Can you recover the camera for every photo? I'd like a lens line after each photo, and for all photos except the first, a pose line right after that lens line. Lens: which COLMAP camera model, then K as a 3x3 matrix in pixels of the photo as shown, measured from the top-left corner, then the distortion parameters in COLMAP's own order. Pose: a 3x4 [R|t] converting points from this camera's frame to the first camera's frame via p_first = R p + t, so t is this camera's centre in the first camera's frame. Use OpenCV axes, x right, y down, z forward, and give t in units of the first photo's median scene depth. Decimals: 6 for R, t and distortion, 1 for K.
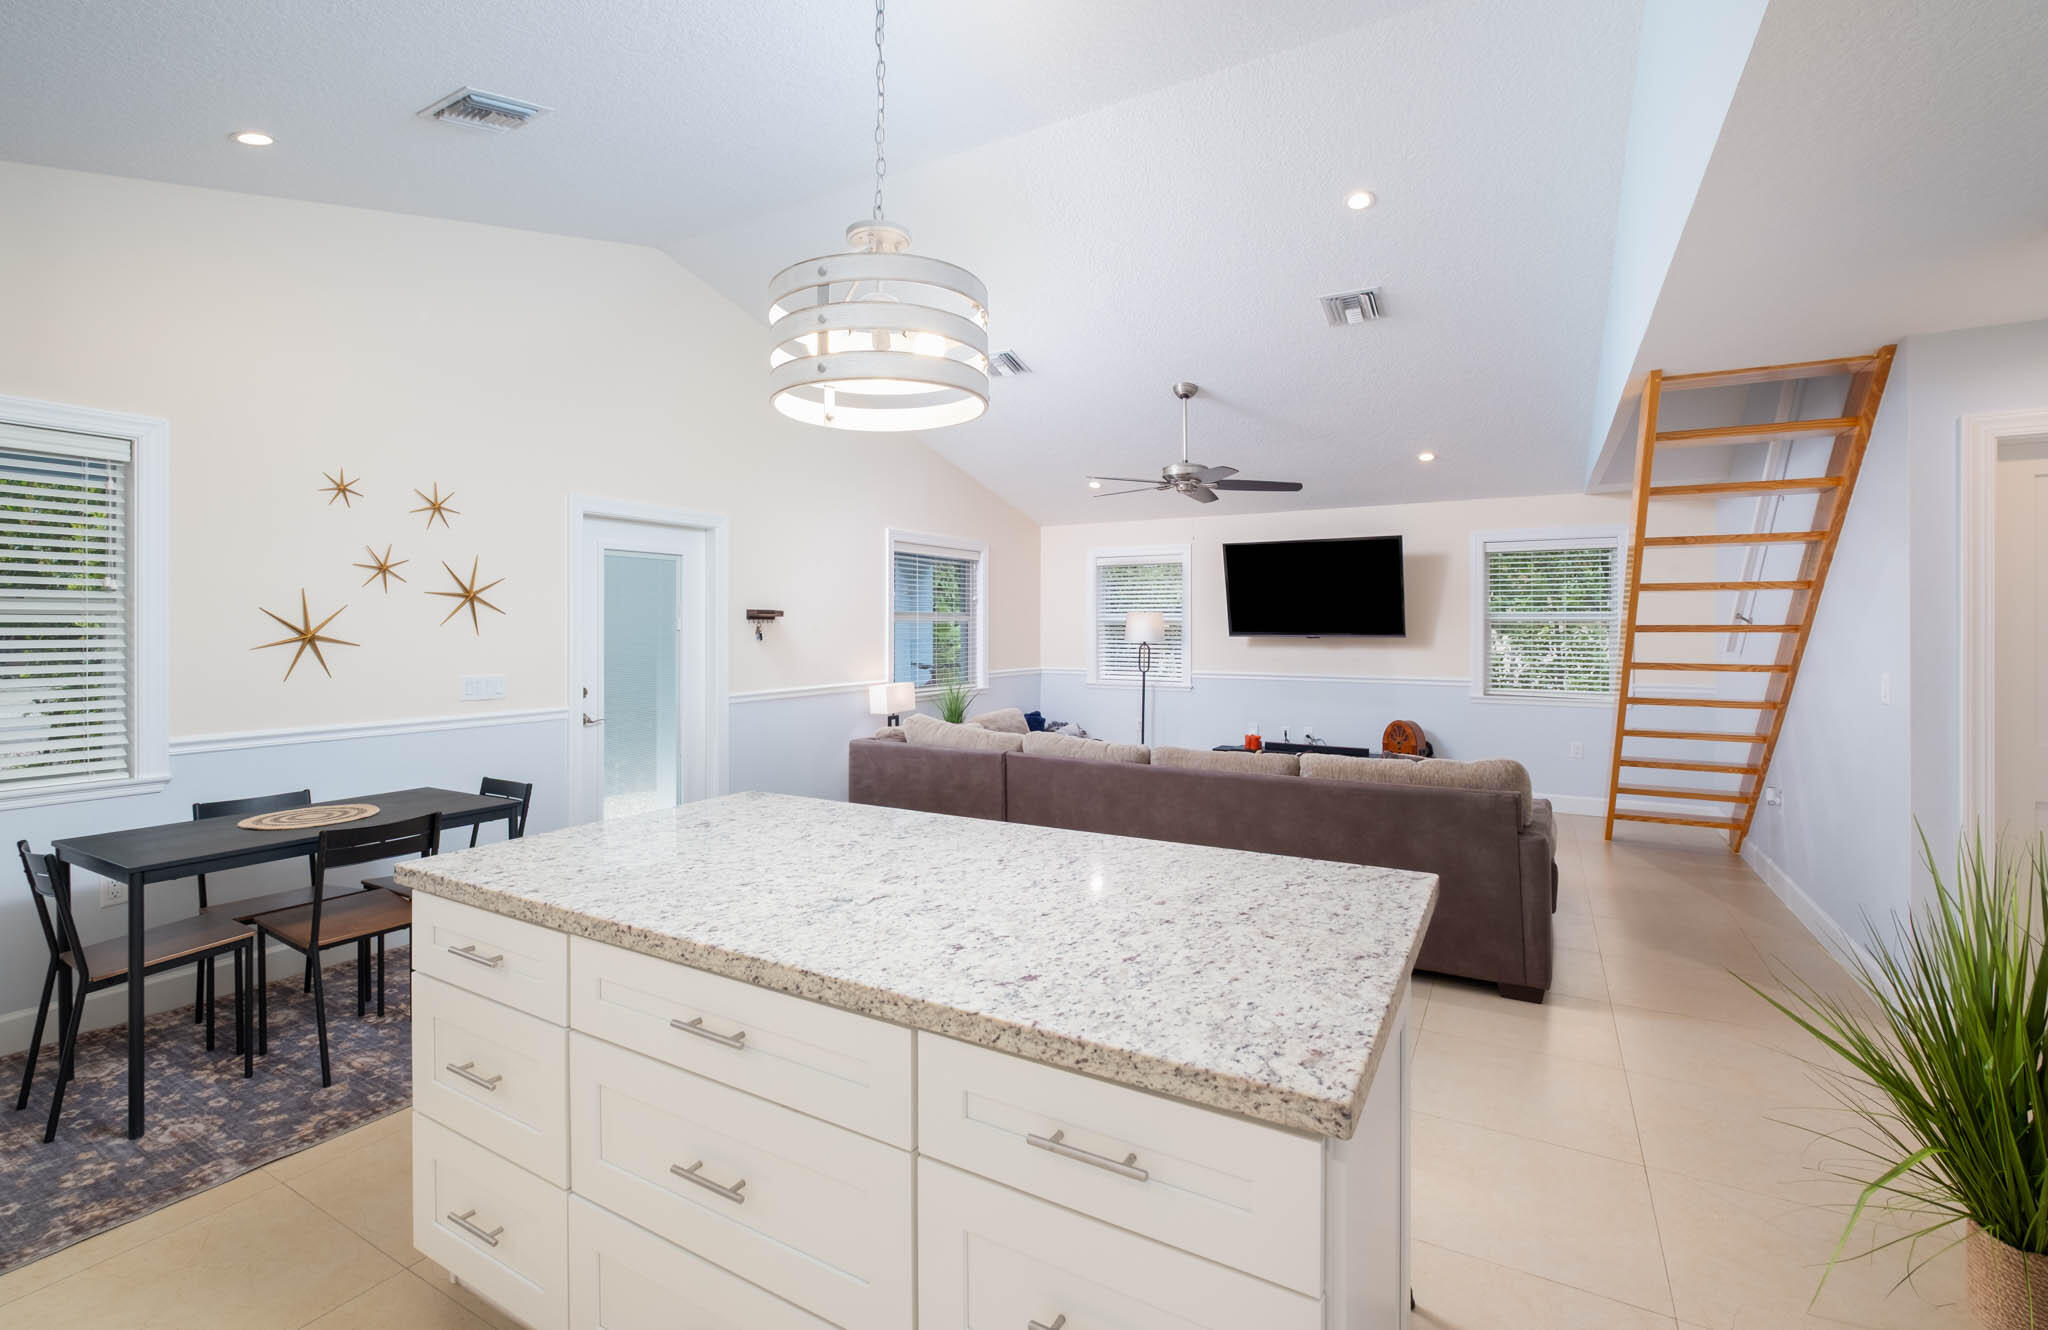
lens RADIAL K [[902.2, 0, 1009.5], [0, 902.2, 625.7], [0, 0, 1]] dist [-0.001151, 0.000314]
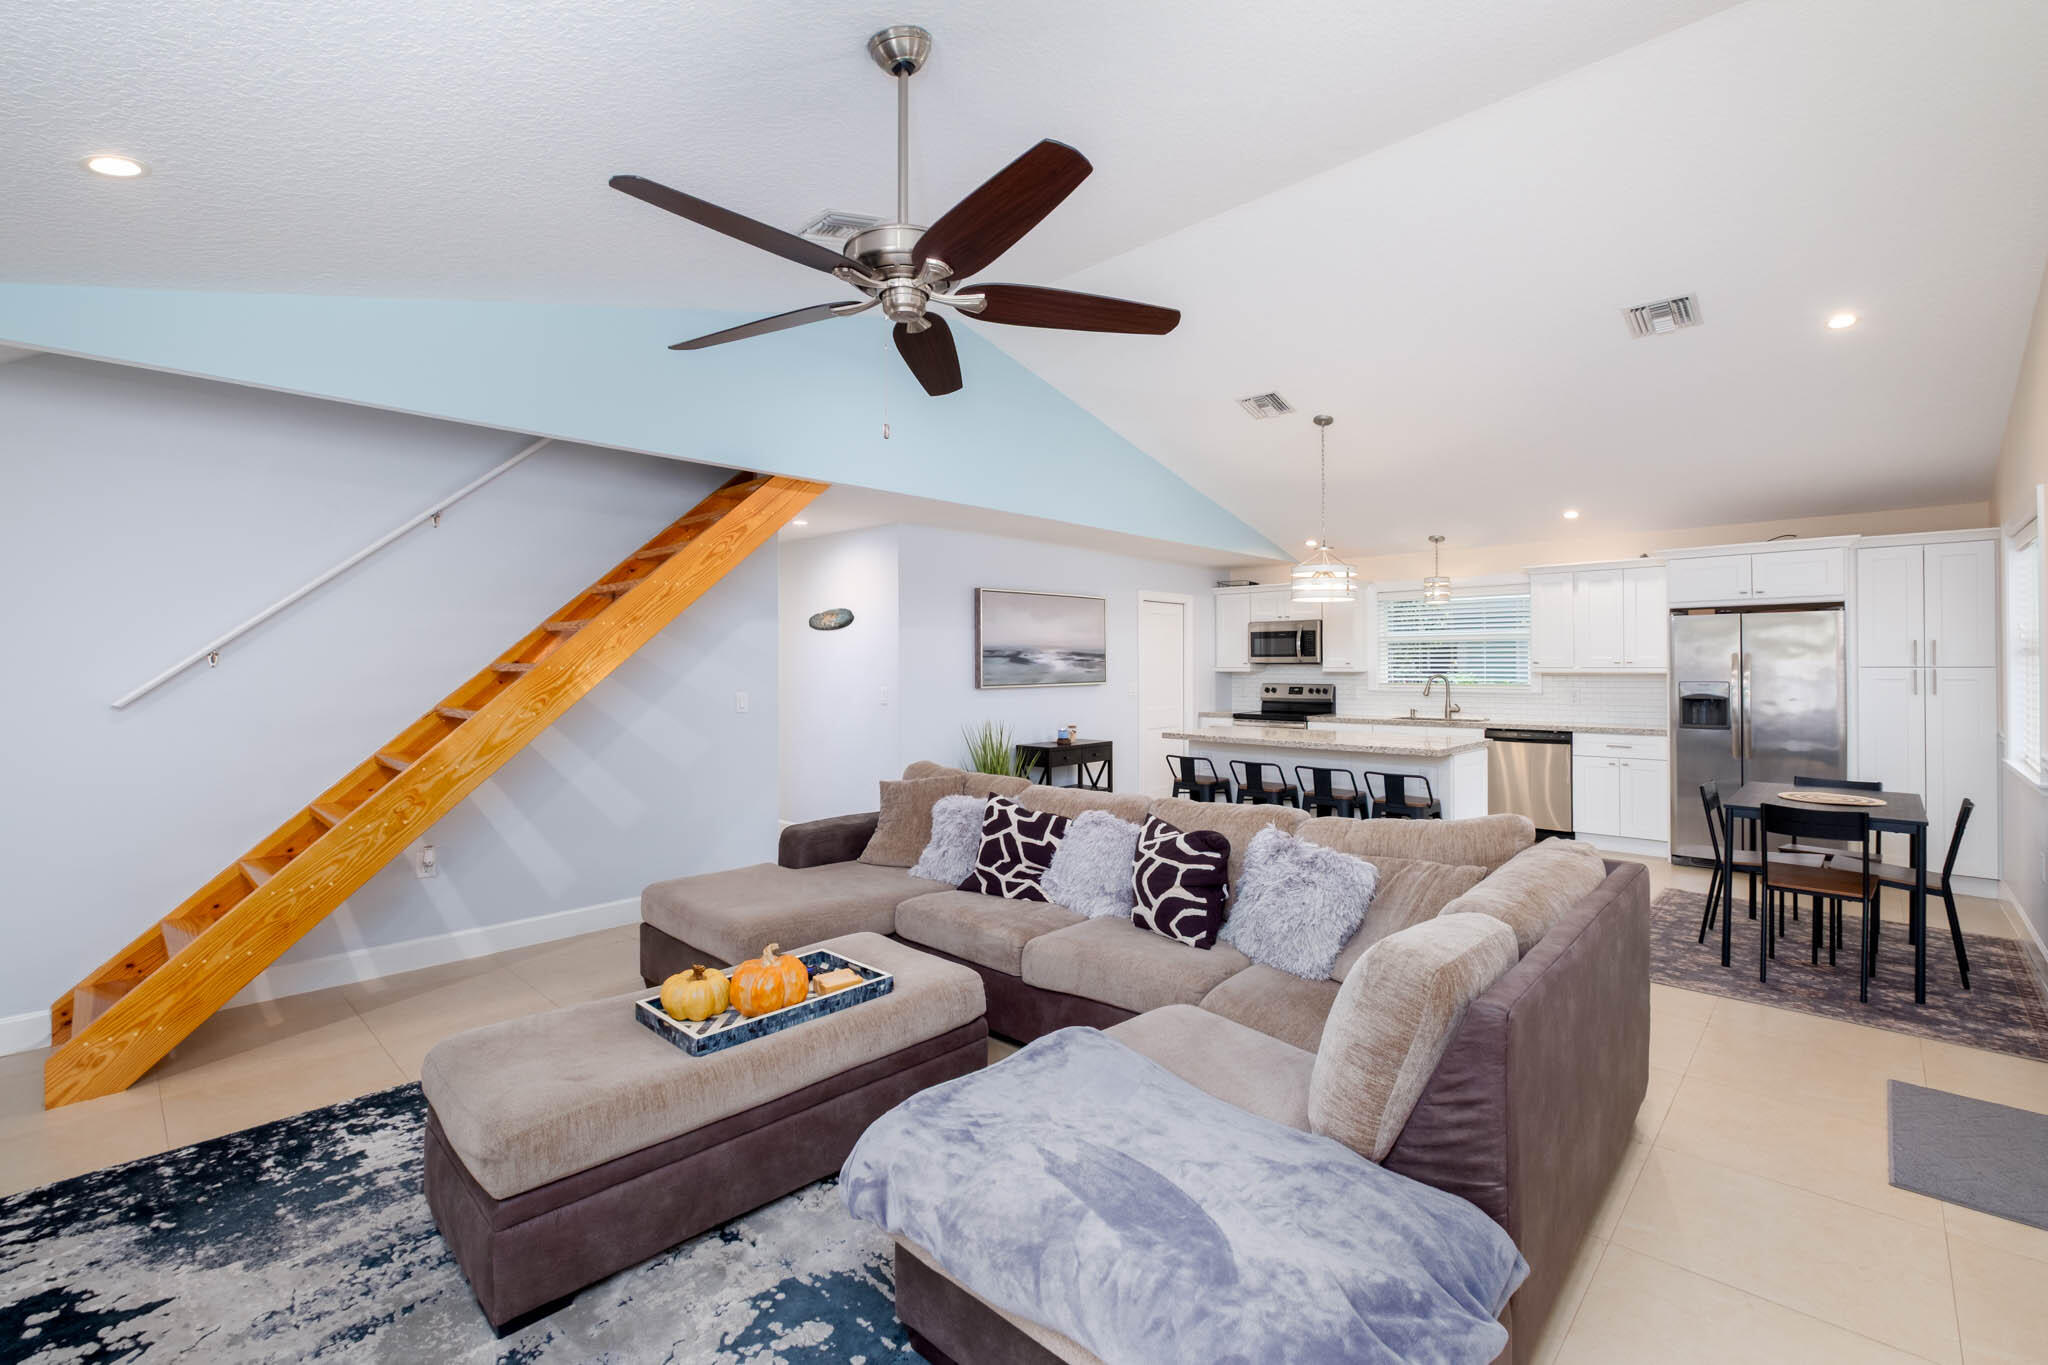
lens RADIAL K [[894.9, 0, 1014.4], [0, 894.9, 664.9], [0, 0, 1]] dist [-0.001360, -0.000053]
pose [[-0.969101, 0.003517, 0.246639, 0.075963], [0.003020, 0.999993, -0.002395, 0.005984], [-0.246645, -0.001576, -0.969105, 2.228811]]
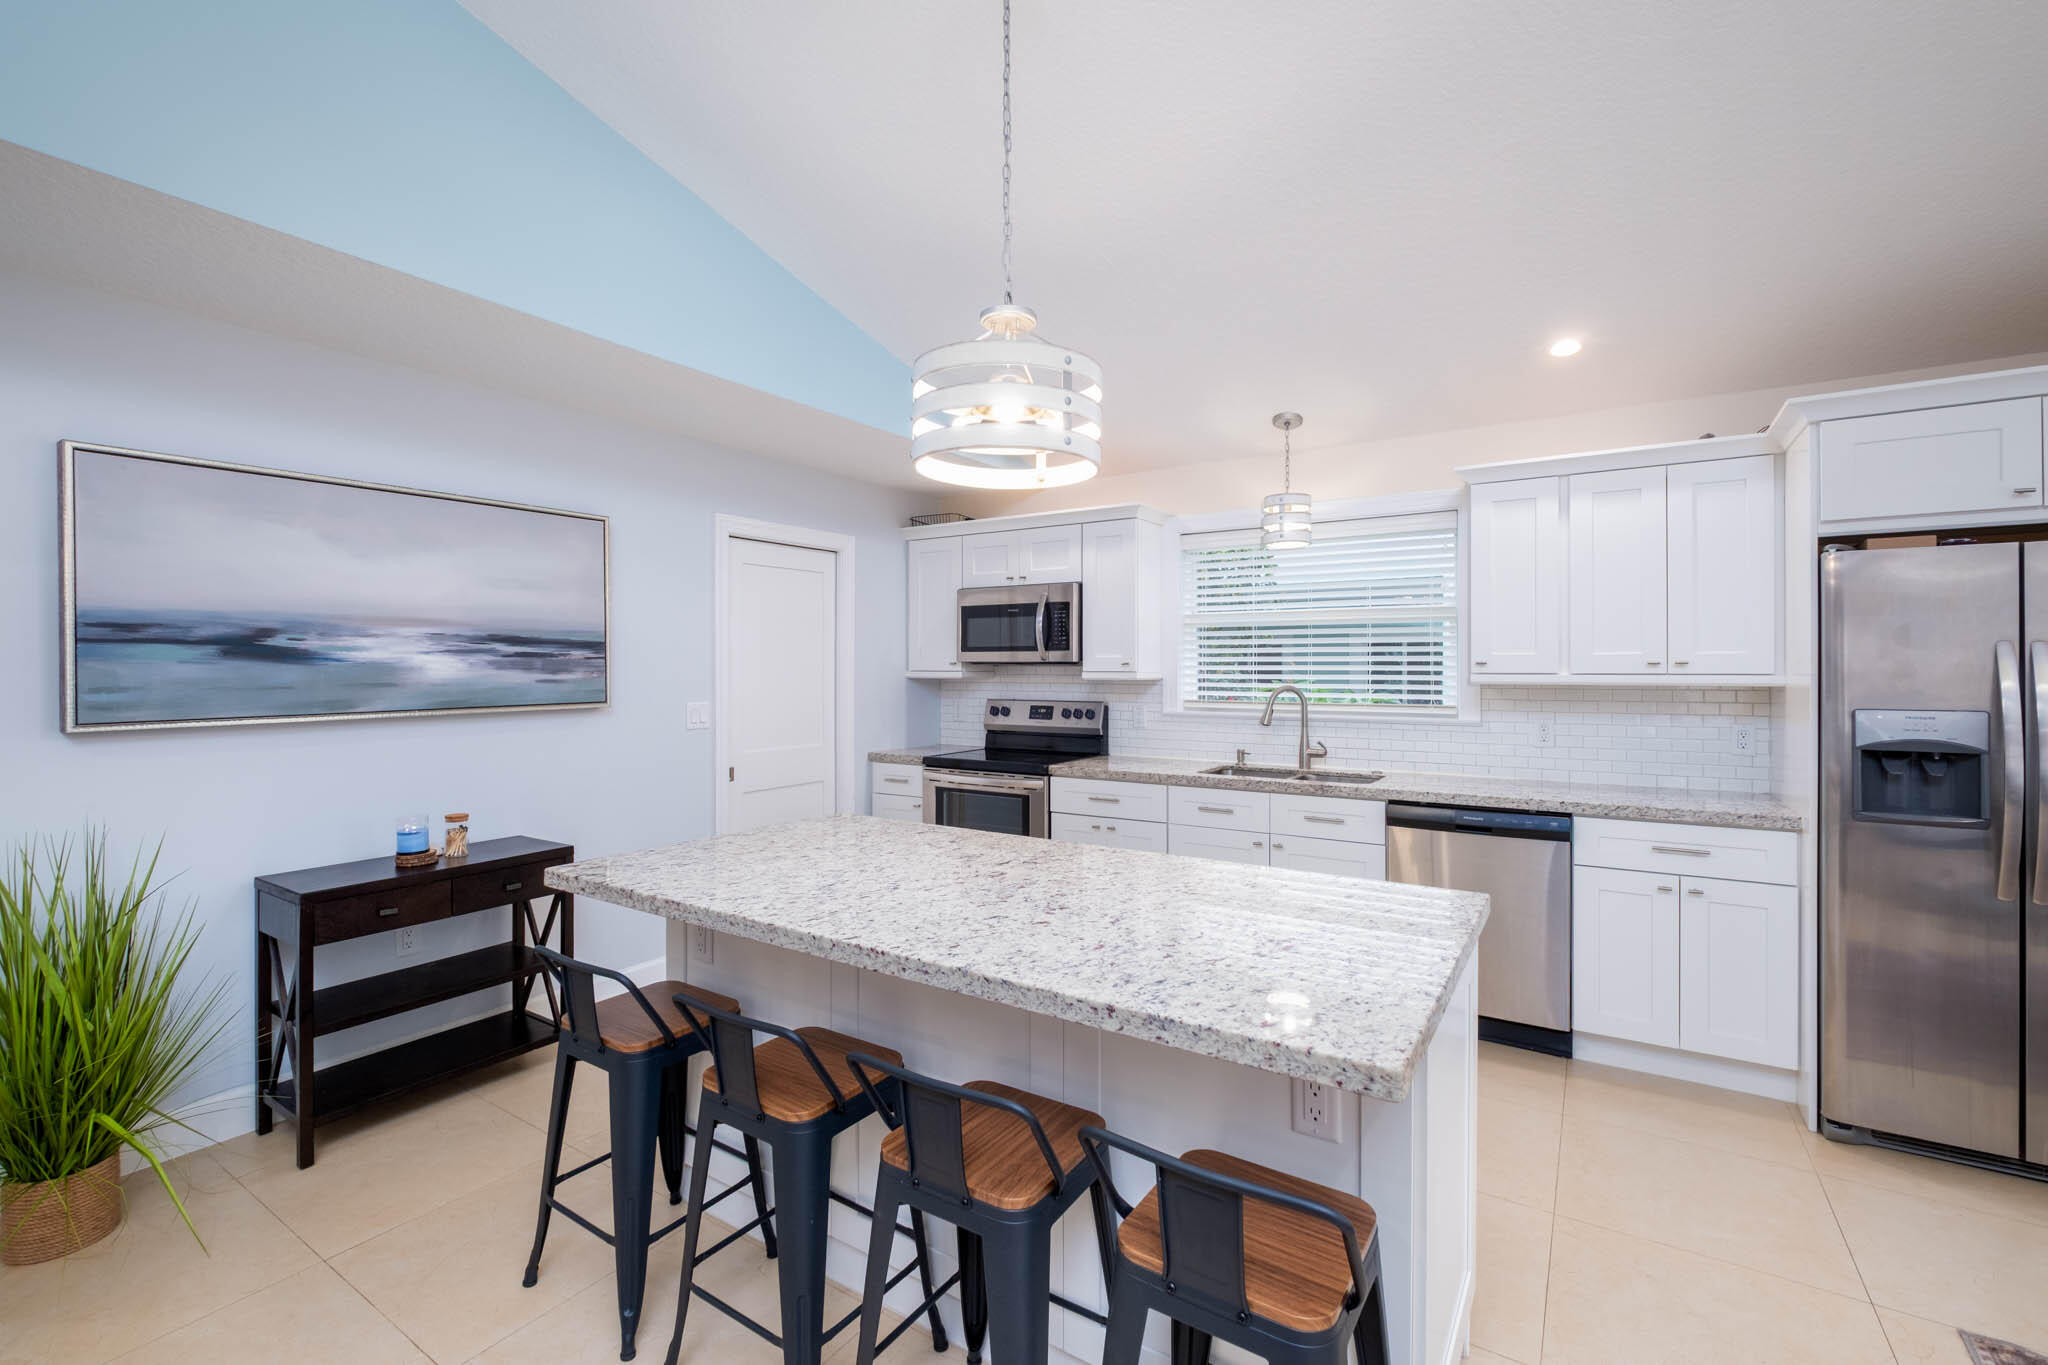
lens RADIAL K [[889.0, 0, 1017.1], [0, 889.0, 673.0], [0, 0, 1]] dist [-0.007000, 0.000371]
pose [[-0.998118, 0.000610, 0.061322, -0.110317], [0.001019, 0.999977, 0.006645, 0.003769], [-0.061317, 0.006695, -0.998096, 1.026878]]
